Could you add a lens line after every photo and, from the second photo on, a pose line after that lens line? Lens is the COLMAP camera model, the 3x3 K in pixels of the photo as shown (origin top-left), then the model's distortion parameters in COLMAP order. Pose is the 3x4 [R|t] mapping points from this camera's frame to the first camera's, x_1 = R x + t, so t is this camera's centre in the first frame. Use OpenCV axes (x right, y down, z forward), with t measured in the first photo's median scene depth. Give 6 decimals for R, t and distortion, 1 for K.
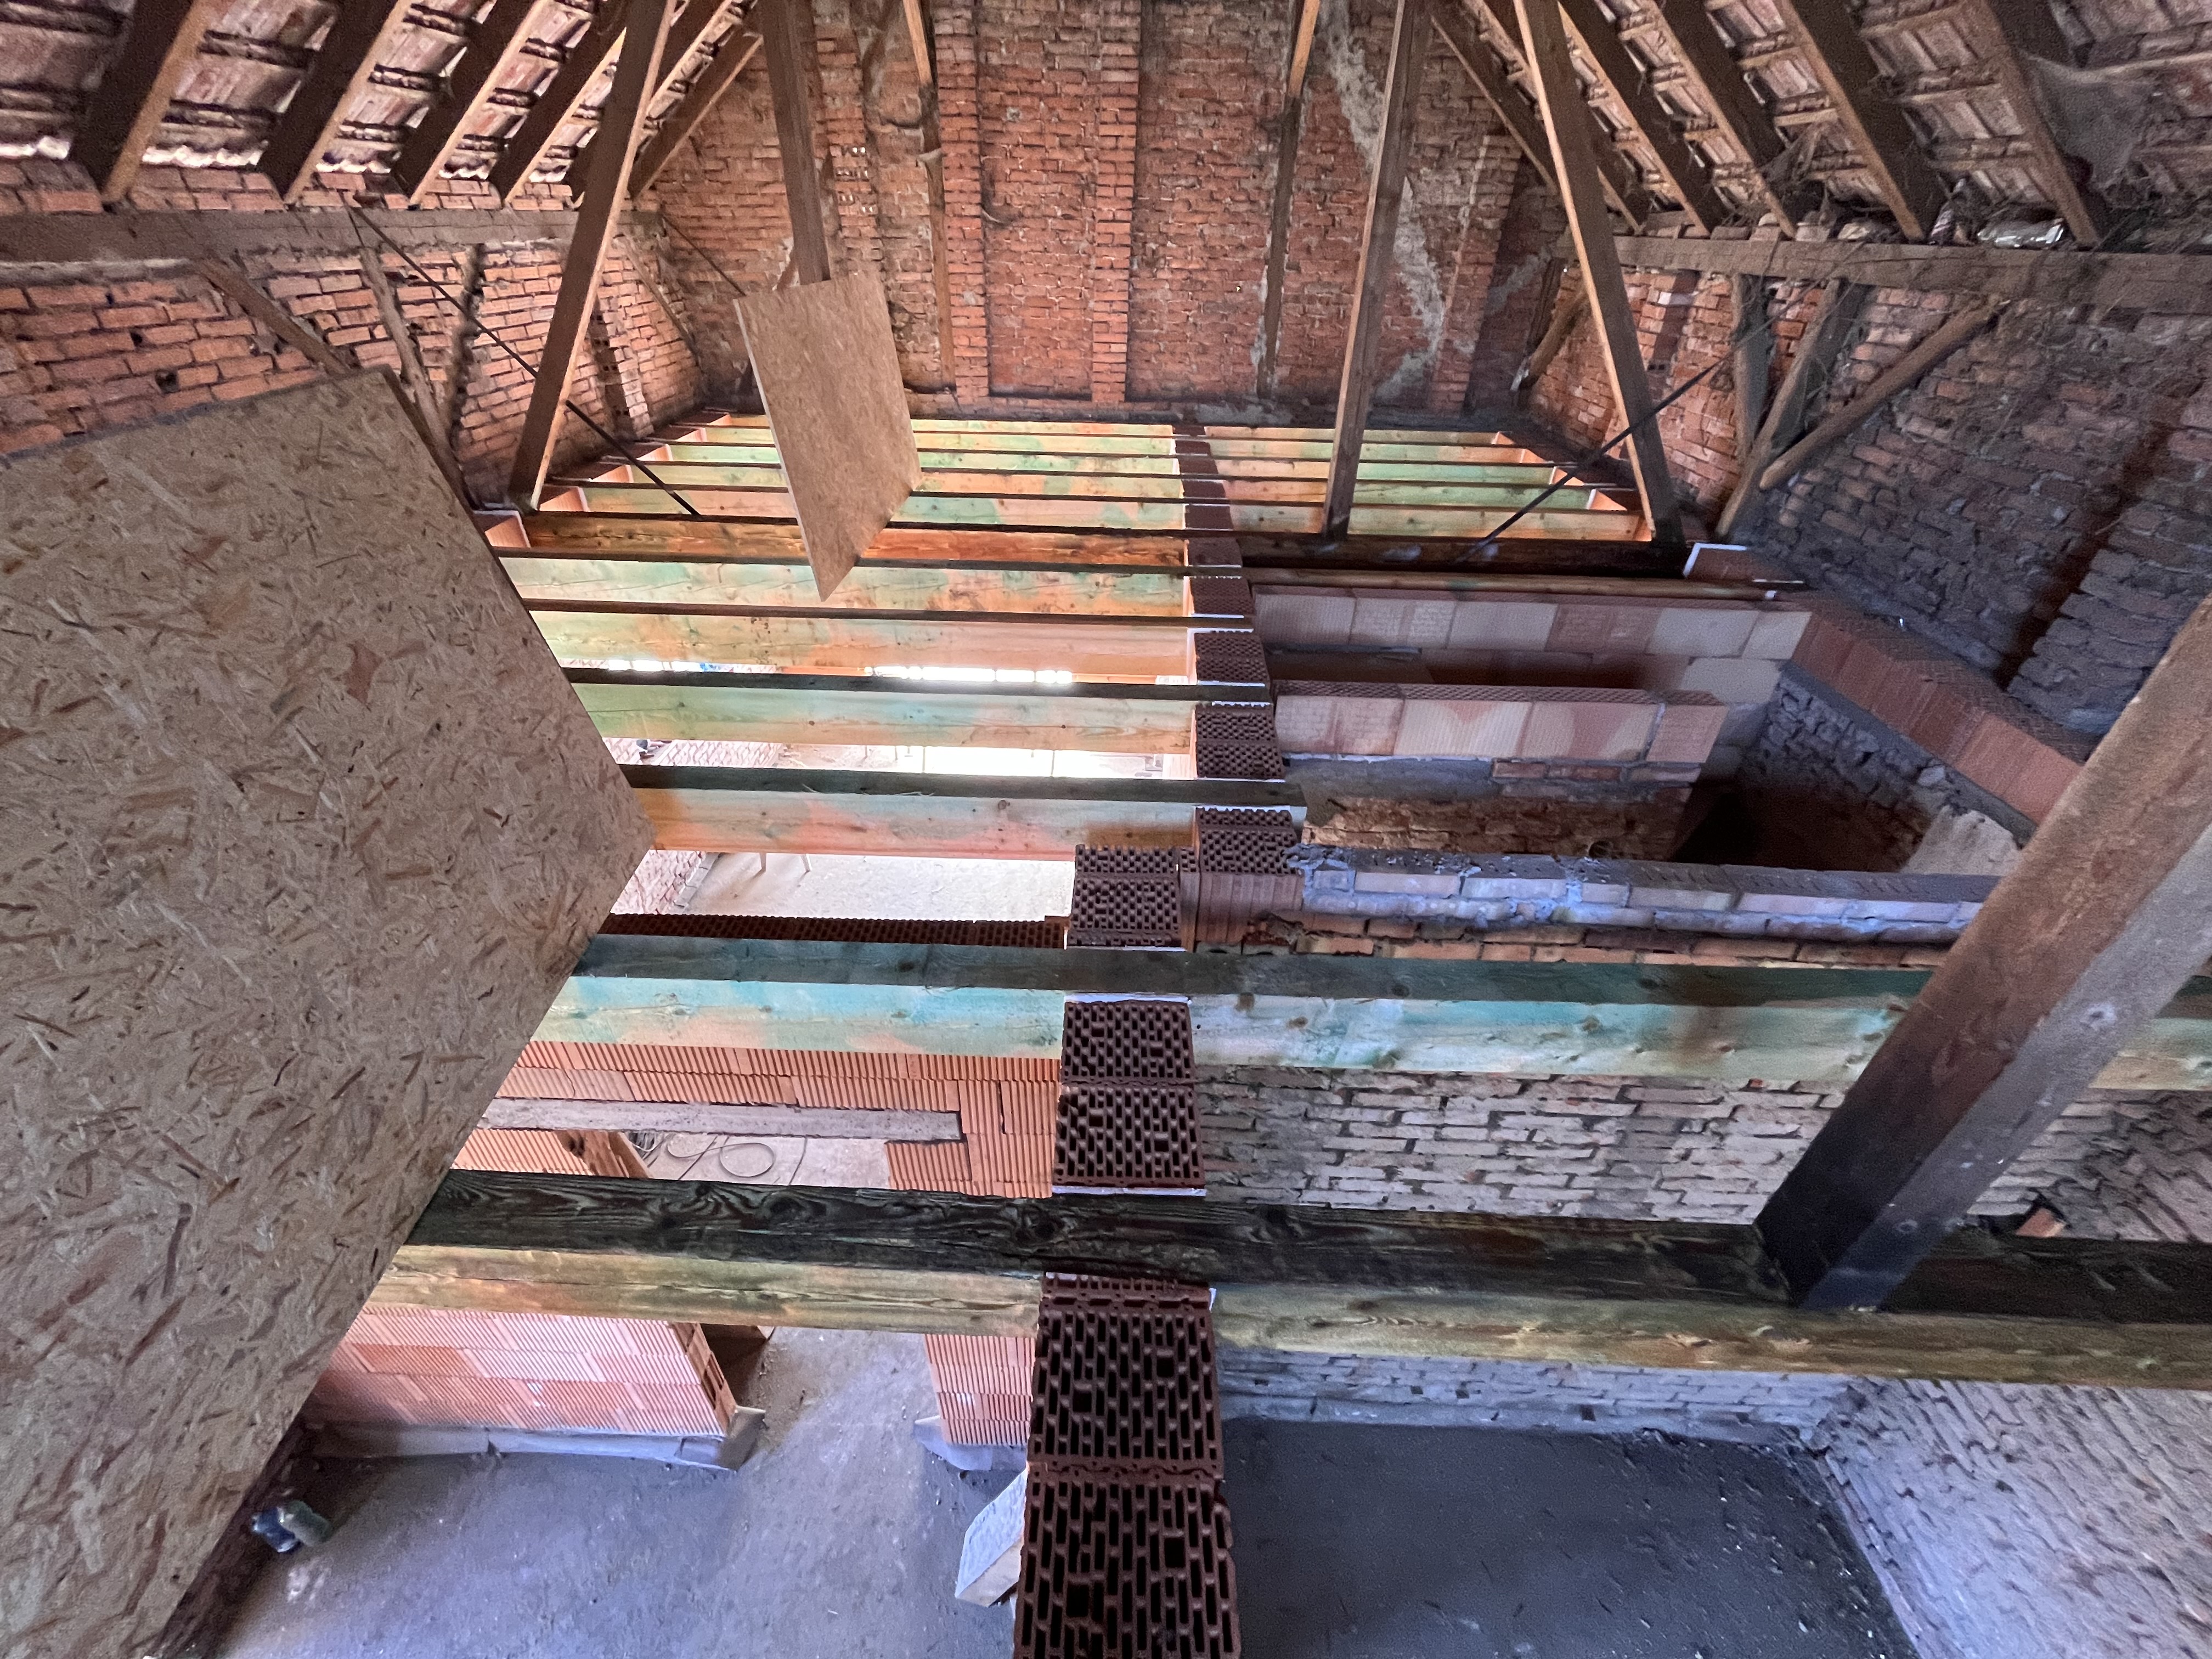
lens RADIAL K [[898.1, 0, 1101.1], [0, 898.1, 832.1], [0, 0, 1]] dist [-0.002920, 0.000012]
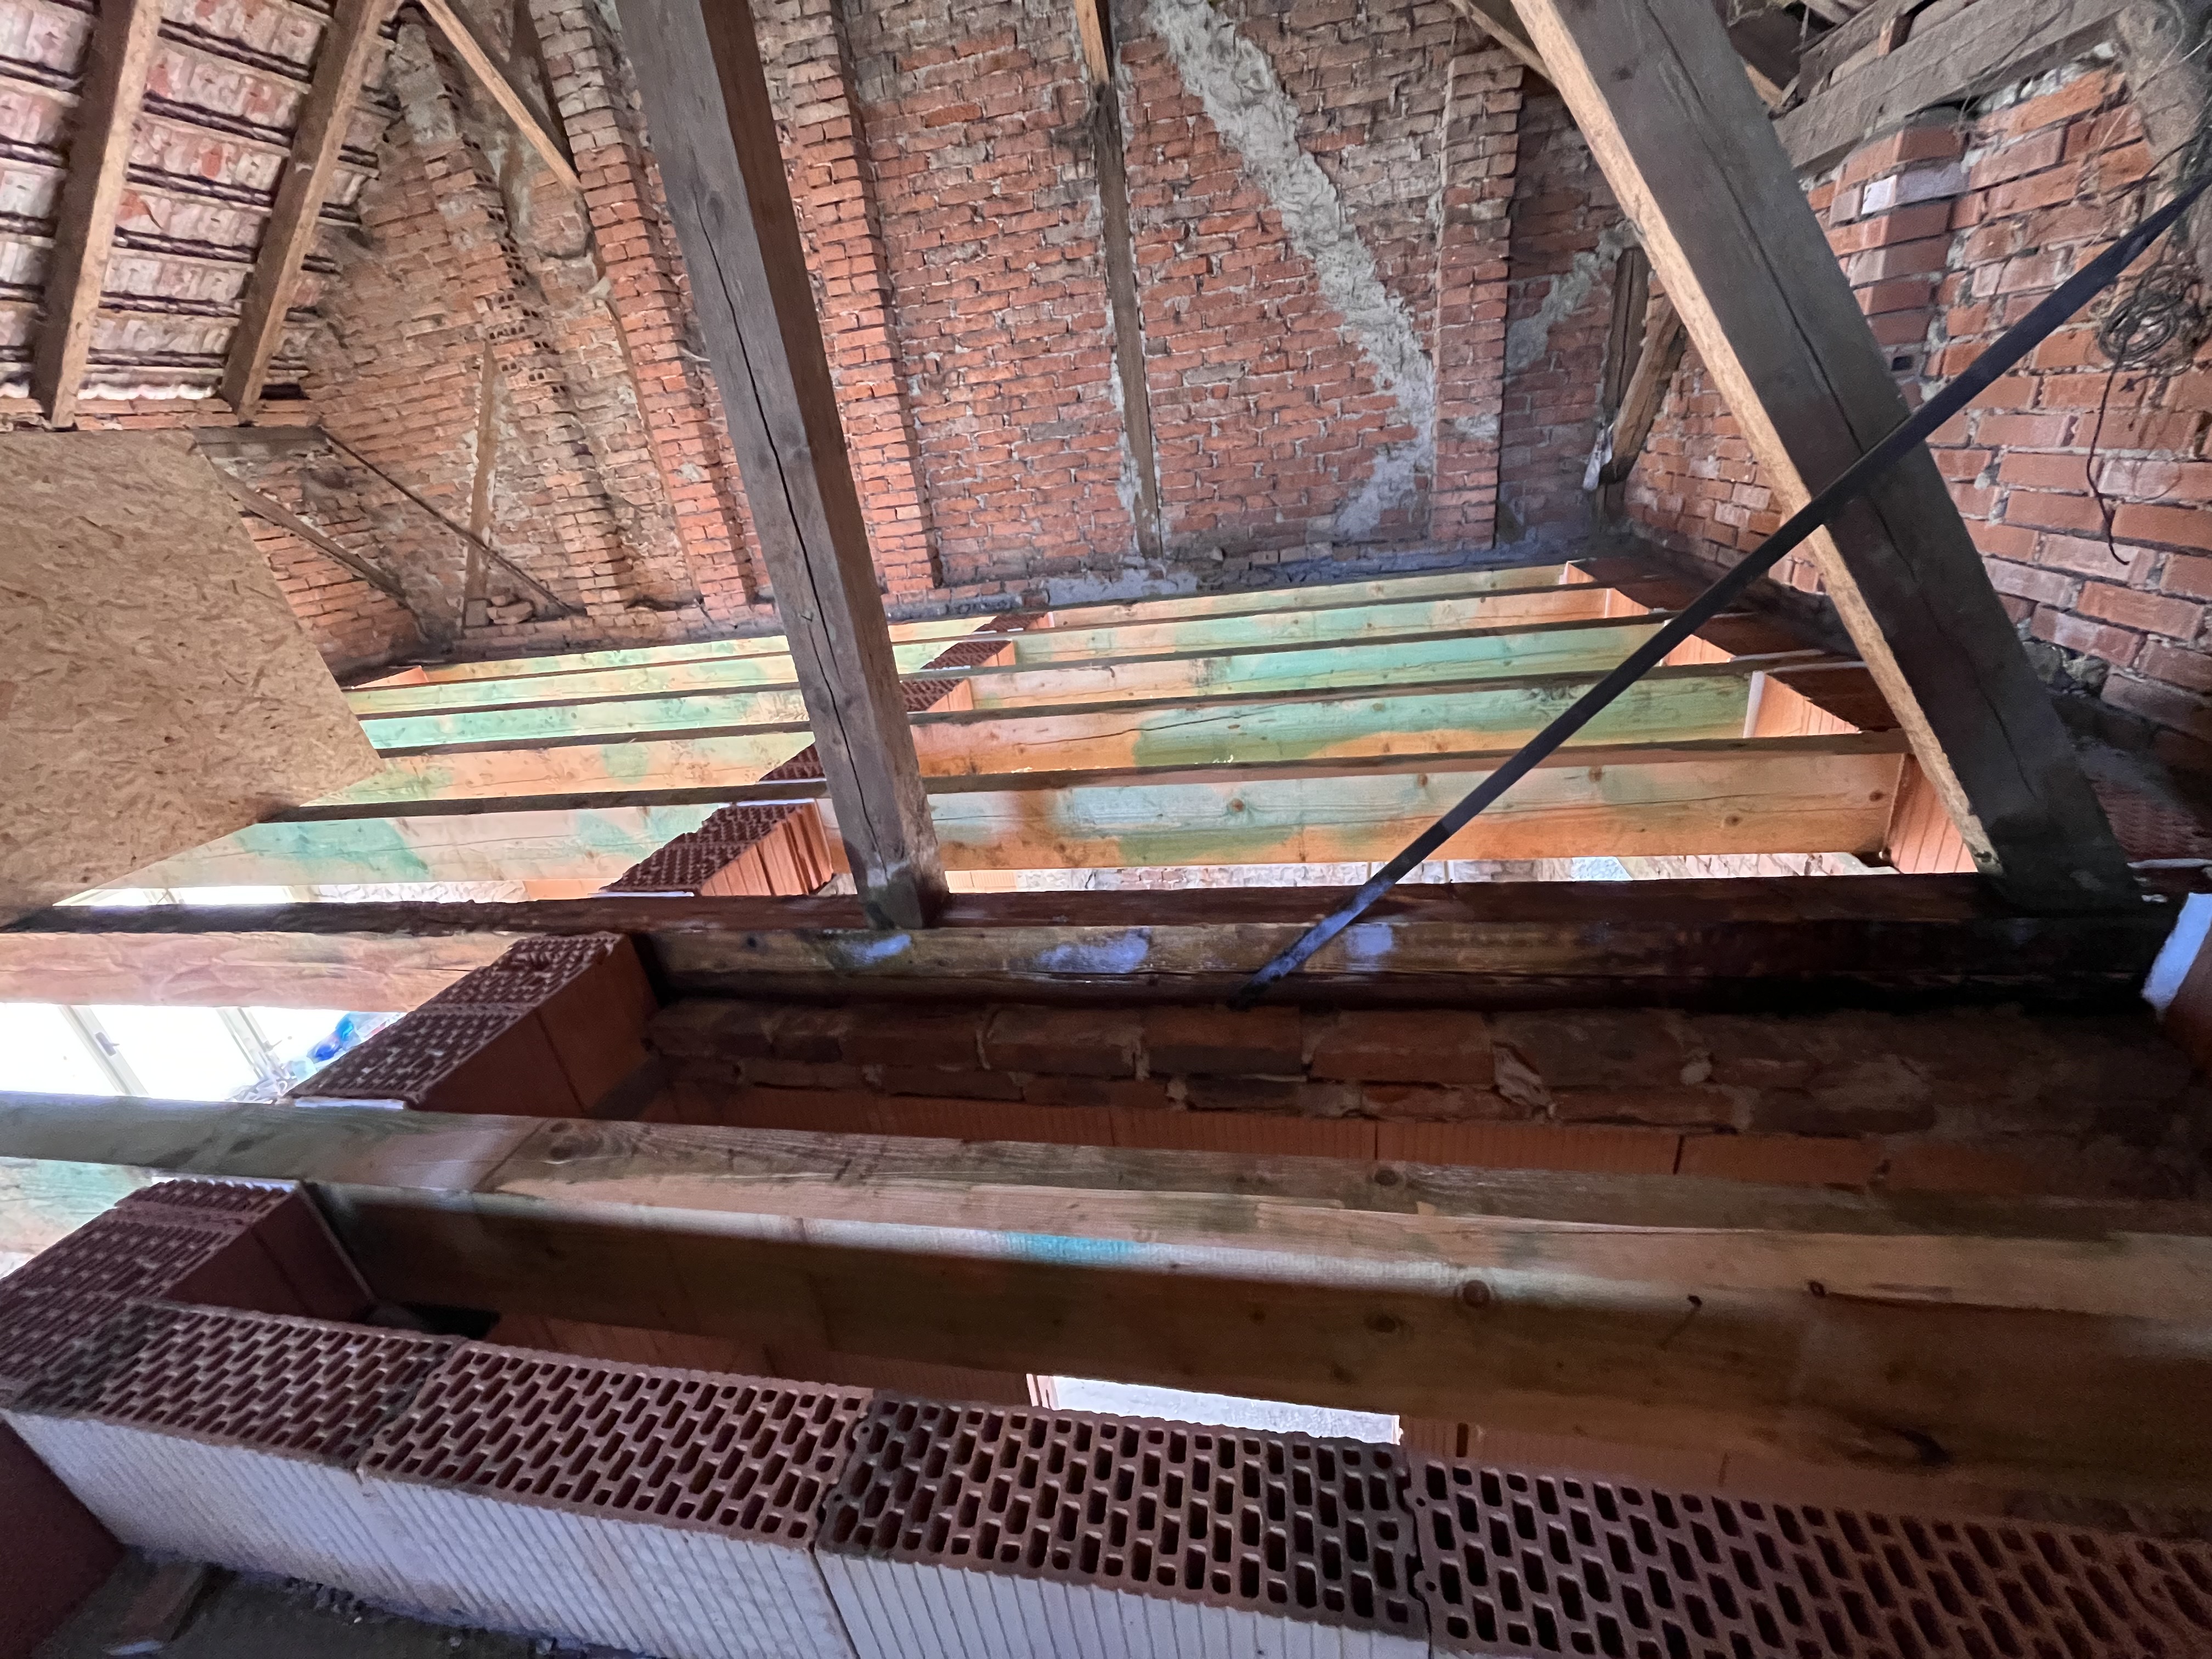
lens RADIAL K [[898.1, 0, 1101.1], [0, 898.1, 832.1], [0, 0, 1]] dist [-0.002920, 0.000012]
pose [[0.976962, -0.059335, -0.204998, 0.287604], [0.022384, 0.983764, -0.178065, -0.209092], [0.212235, 0.169374, 0.962429, 0.477423]]
